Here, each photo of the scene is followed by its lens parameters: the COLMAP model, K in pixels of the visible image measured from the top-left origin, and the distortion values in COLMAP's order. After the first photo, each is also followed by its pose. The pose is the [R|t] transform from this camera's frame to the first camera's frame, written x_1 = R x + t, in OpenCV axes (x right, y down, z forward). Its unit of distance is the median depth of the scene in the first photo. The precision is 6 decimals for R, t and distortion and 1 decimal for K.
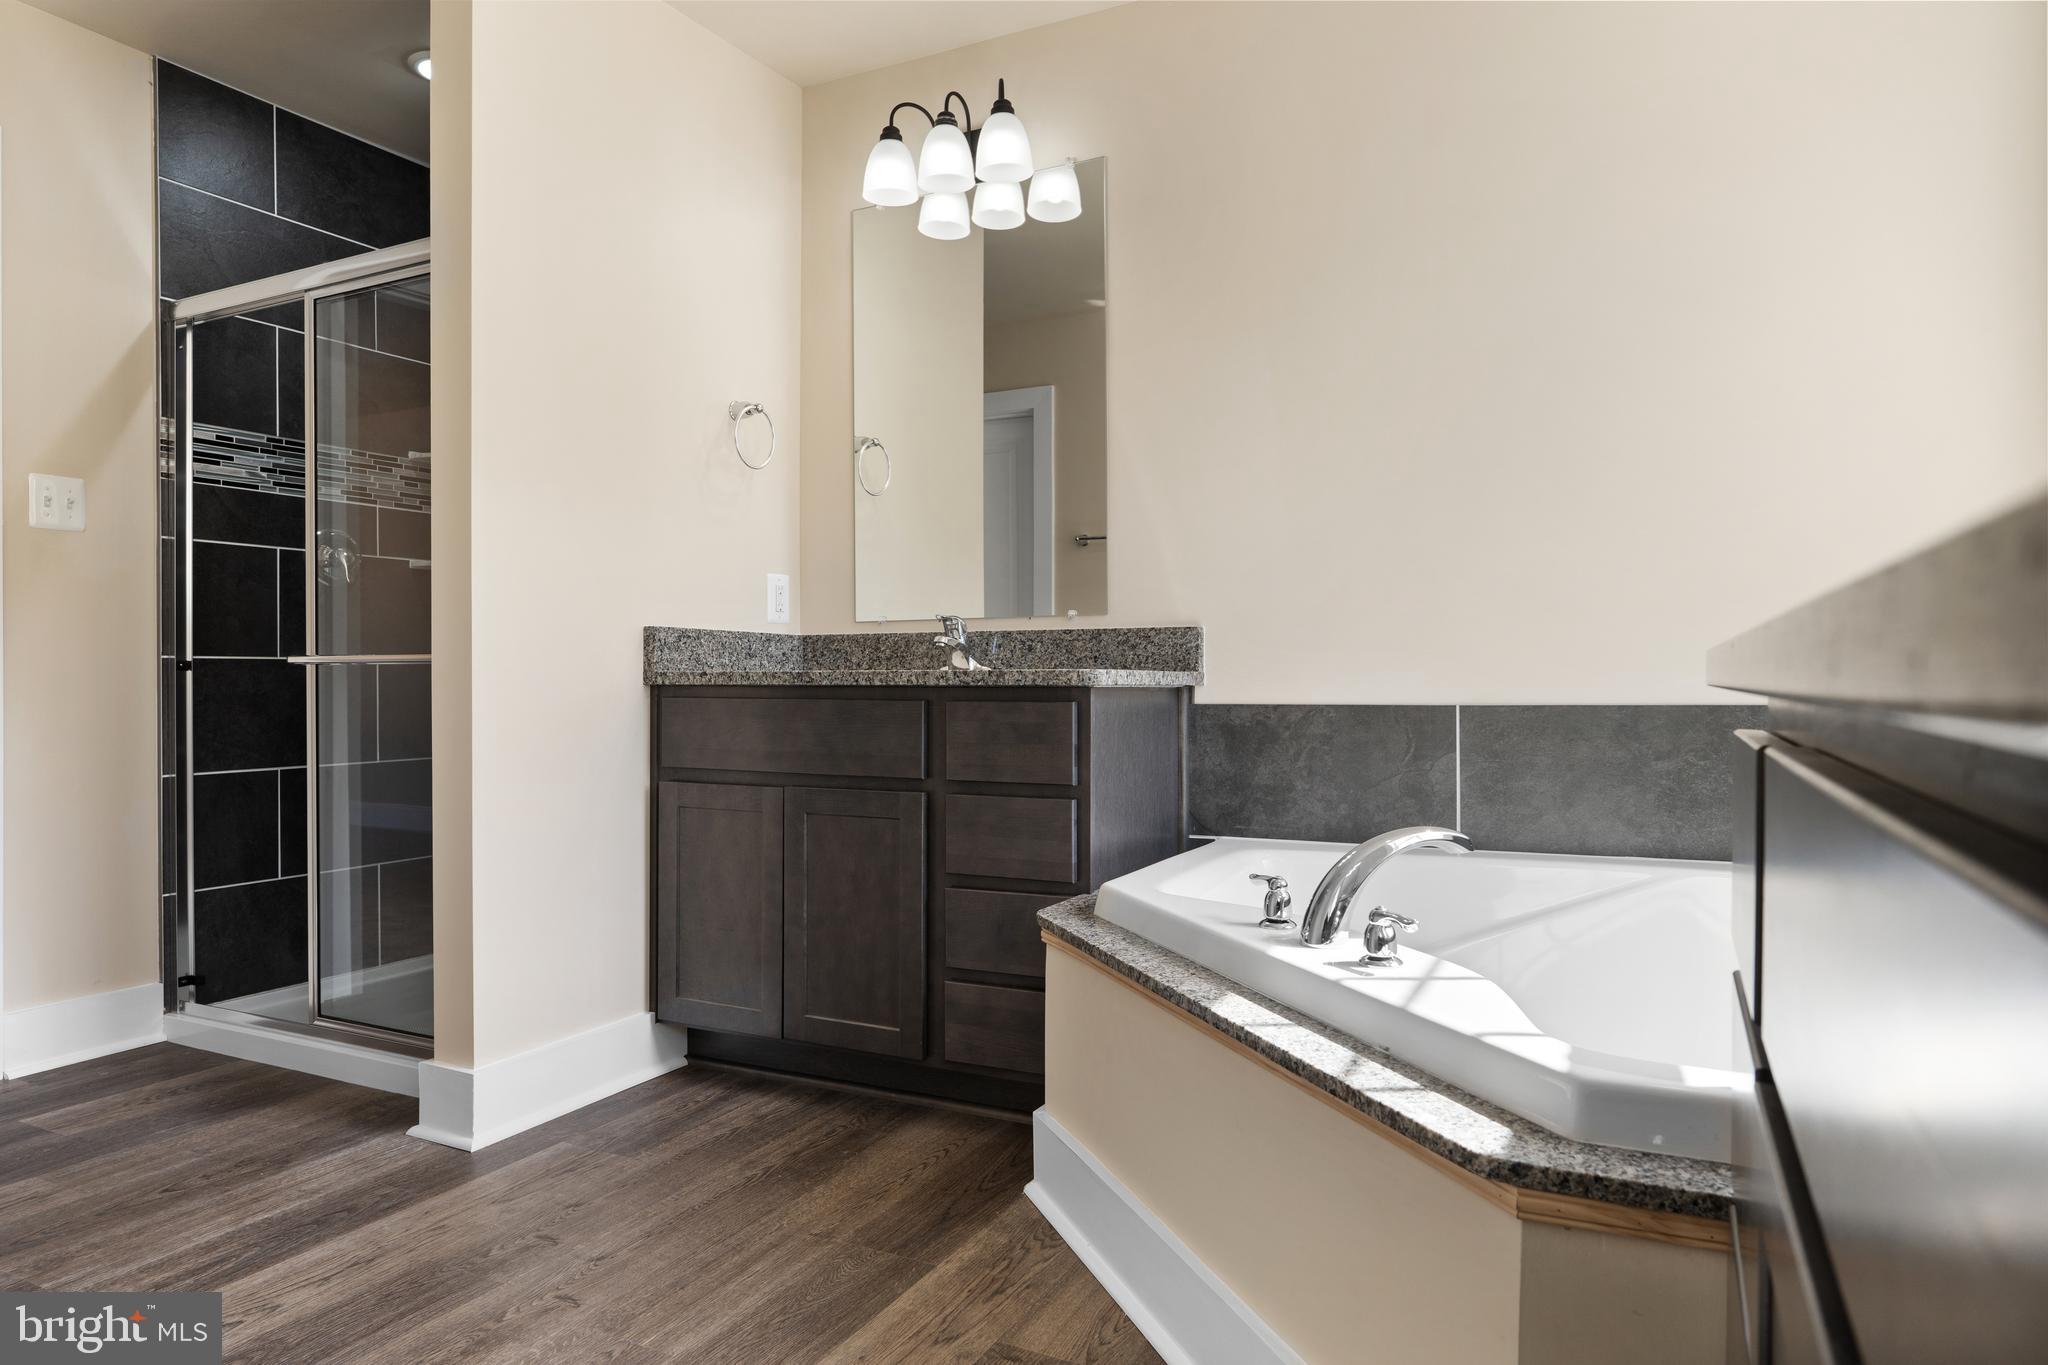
lens RADIAL K [[1253.3, 0, 1024.3], [0, 1253.3, 682.6], [0, 0, 1]] dist [0.001768, 0.000119]
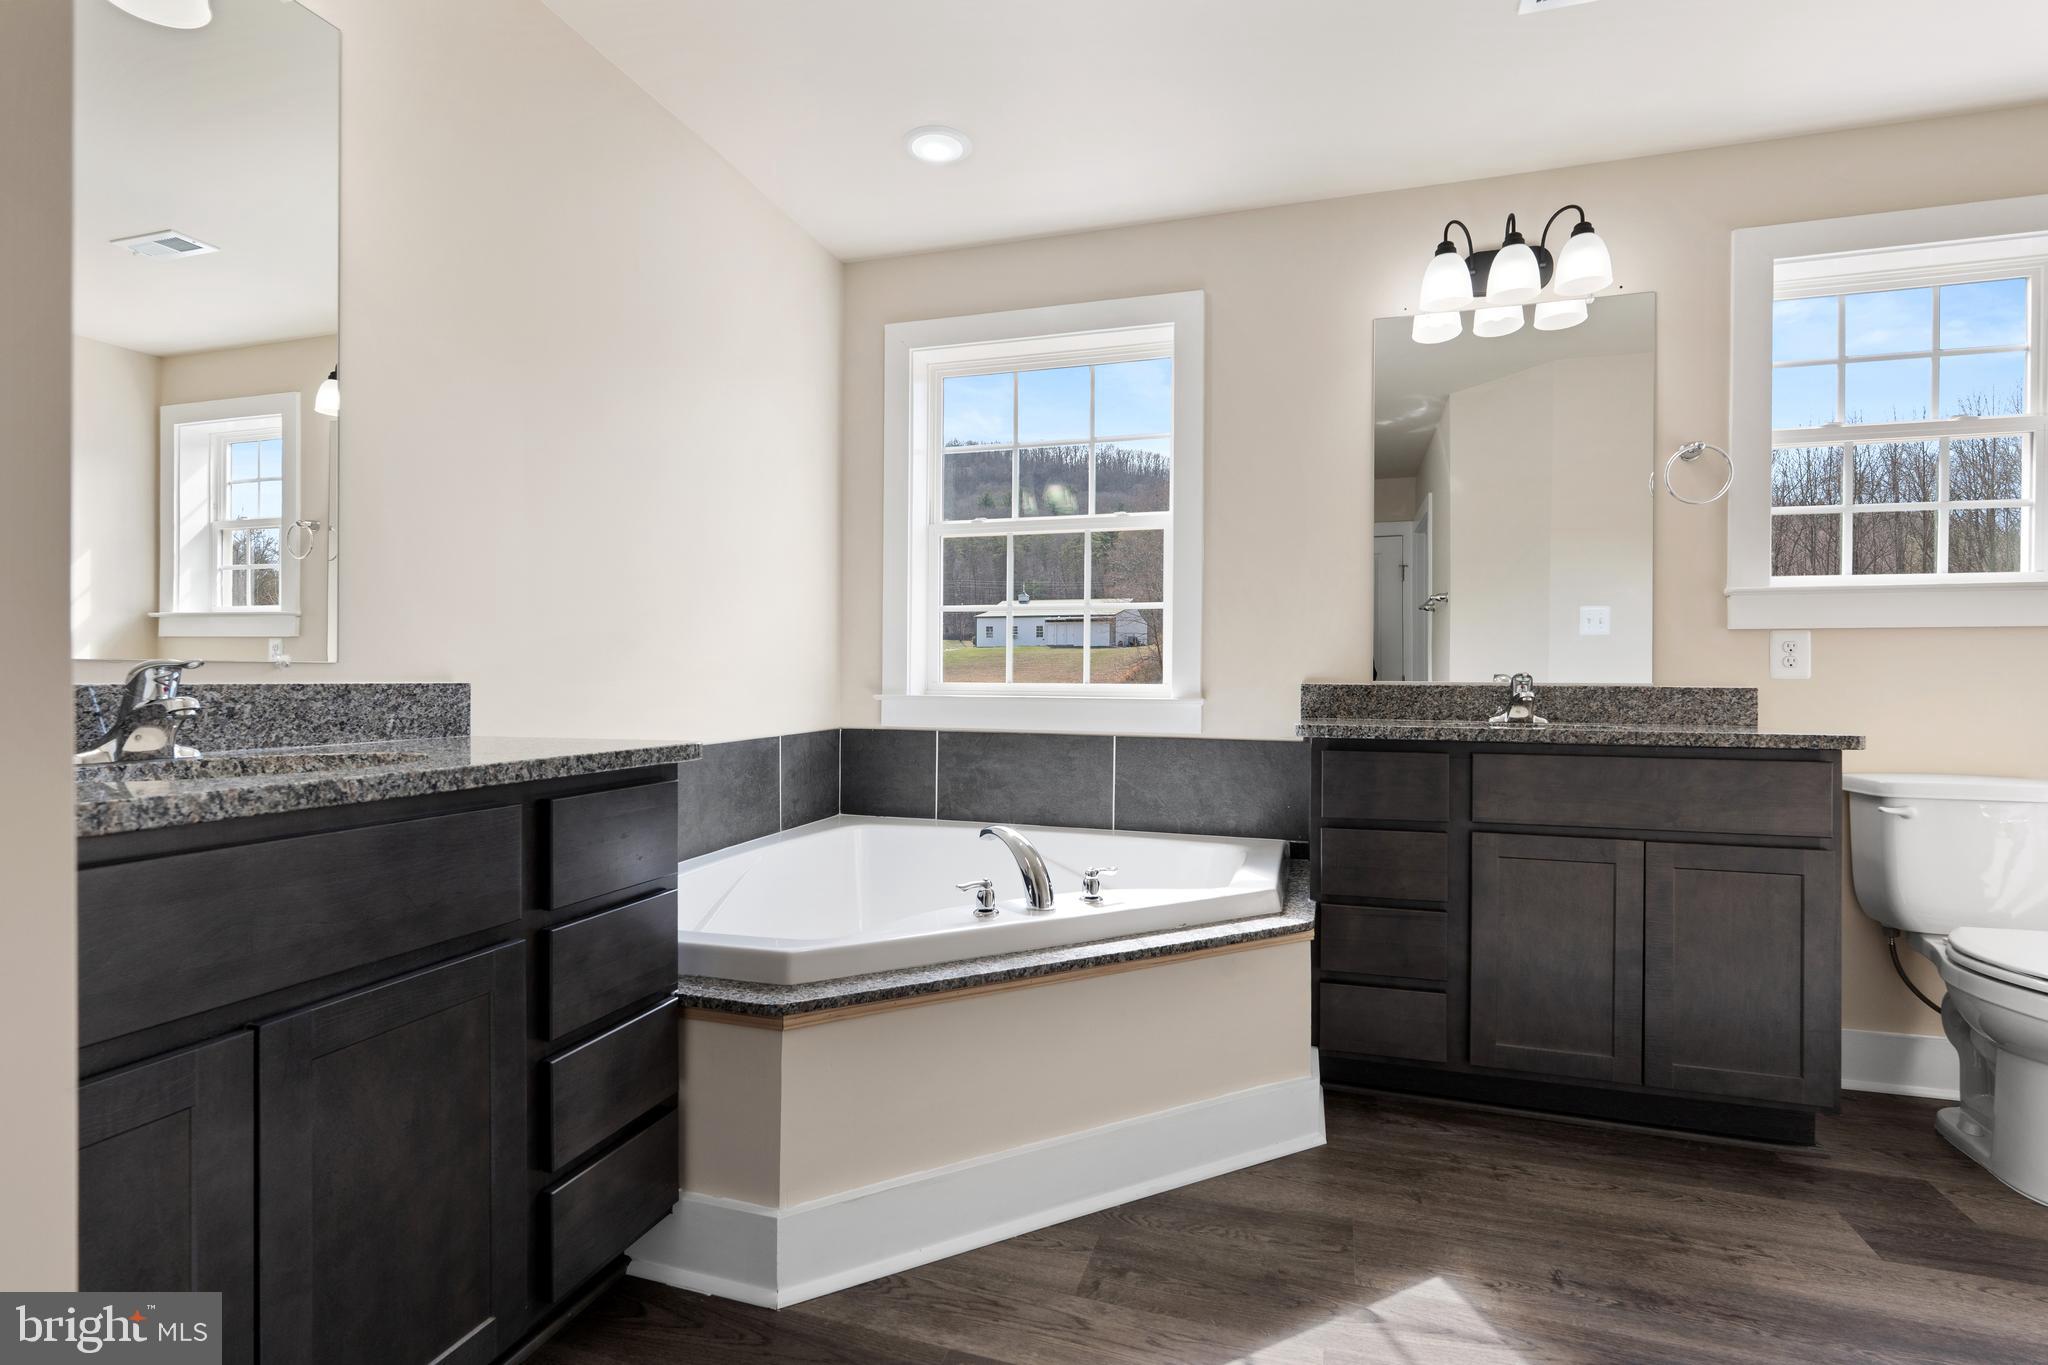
lens RADIAL K [[962.6, 0, 1015.2], [0, 962.6, 686.5], [0, 0, 1]] dist [-0.003874, 0.001183]
pose [[-0.162716, -0.007759, 0.986642, -0.626079], [0.001608, 0.999966, 0.008129, -0.051724], [-0.986672, 0.002910, -0.162698, 0.809919]]
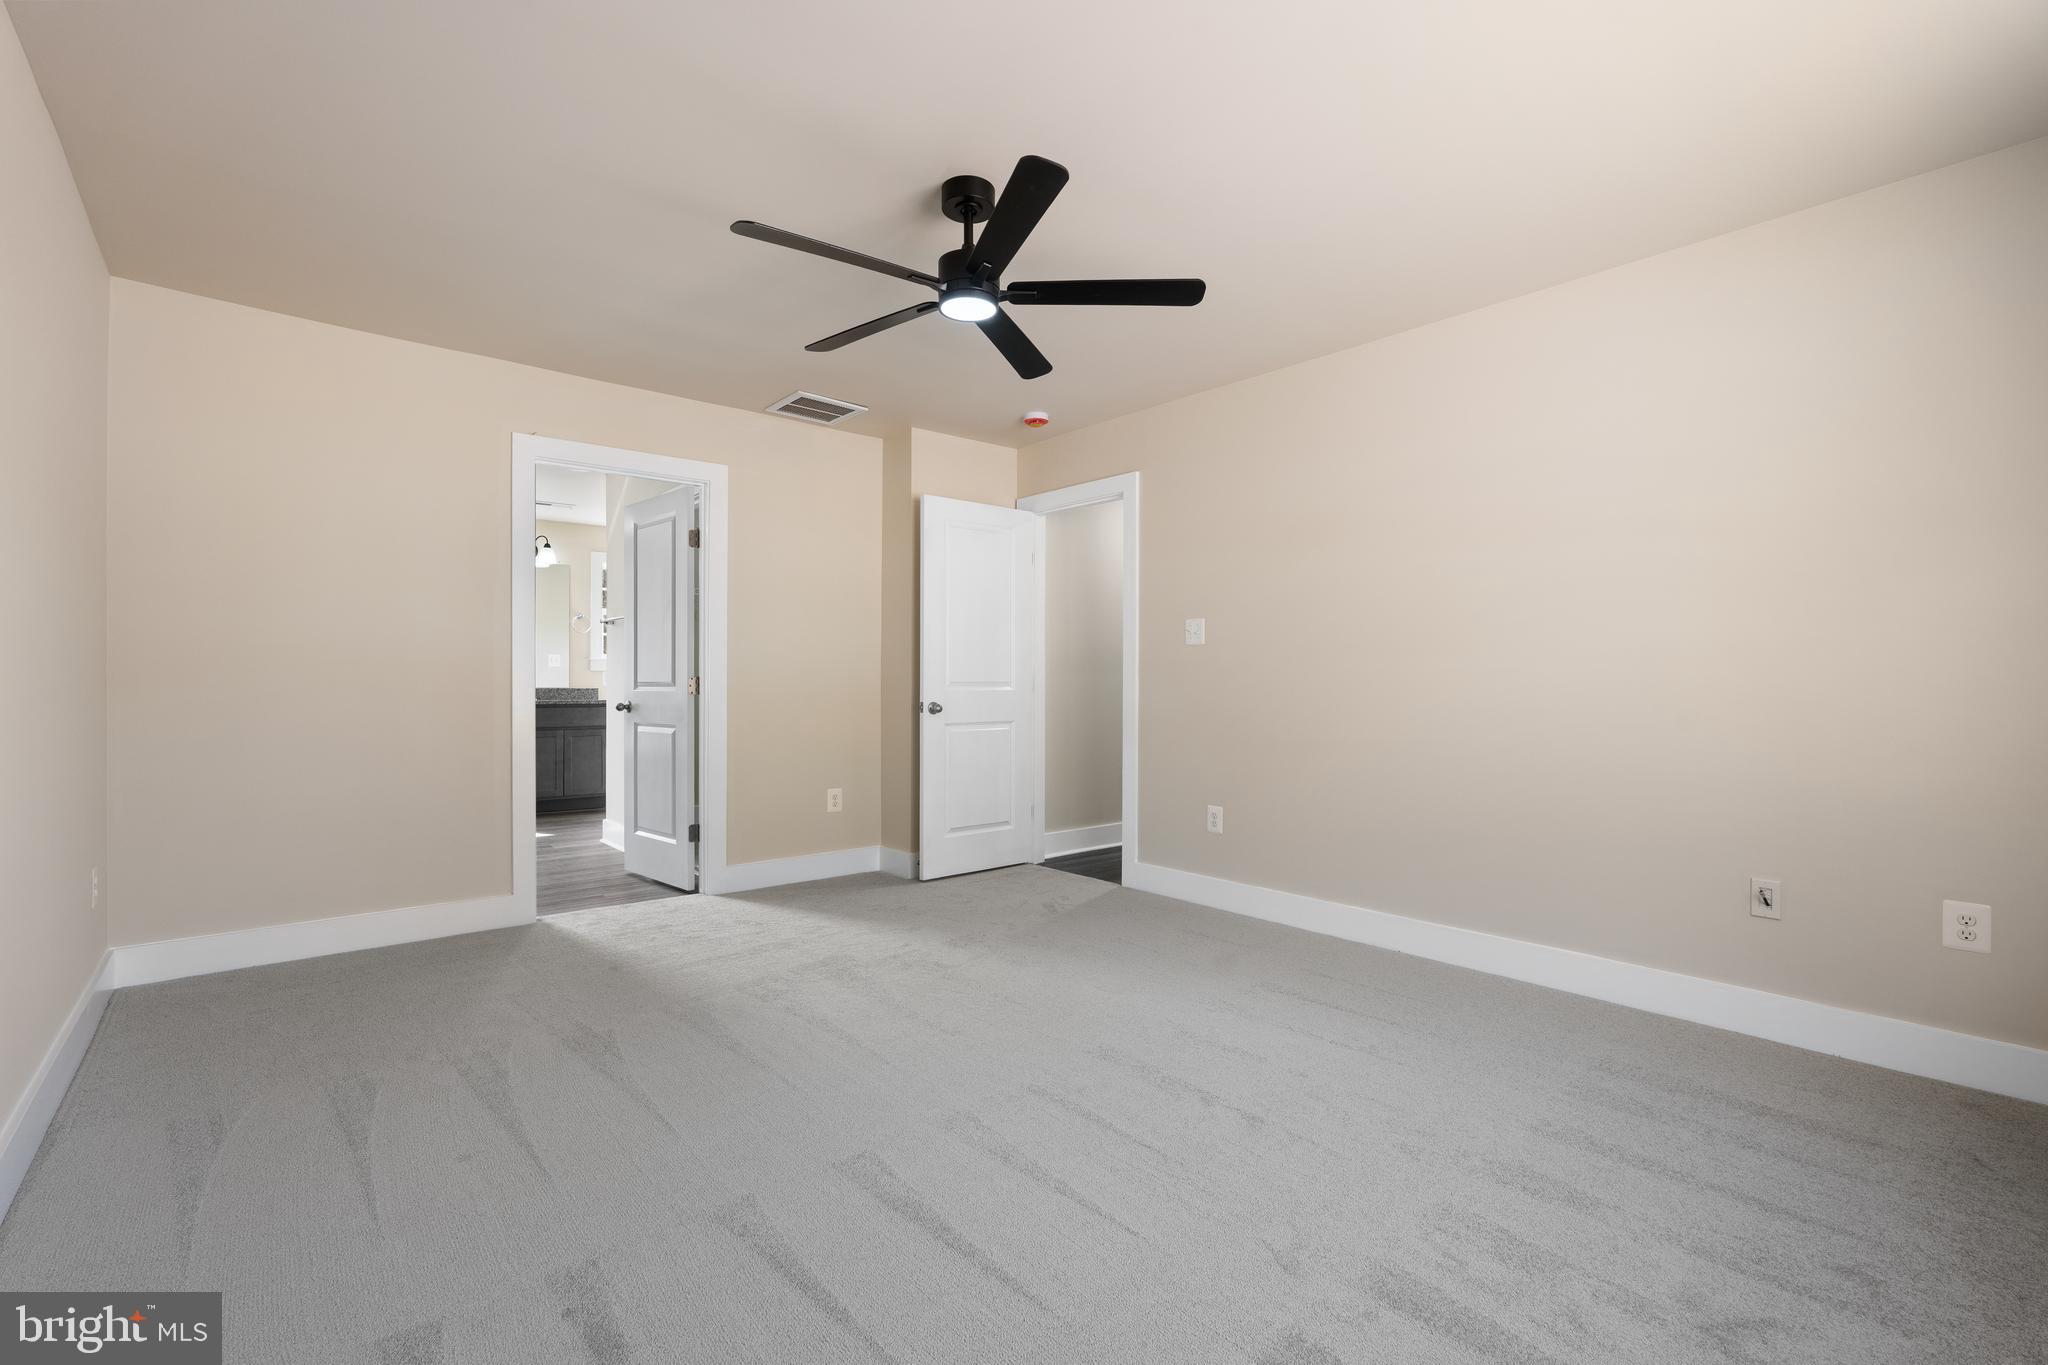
lens RADIAL K [[909.6, 0, 1033.2], [0, 909.6, 690.7], [0, 0, 1]] dist [0.001657, -0.000082]
pose [[-0.918305, -0.001545, 0.395870, -2.566824], [0.001828, 0.999965, 0.008143, -0.055736], [-0.395869, 0.008202, -0.918270, 2.324501]]
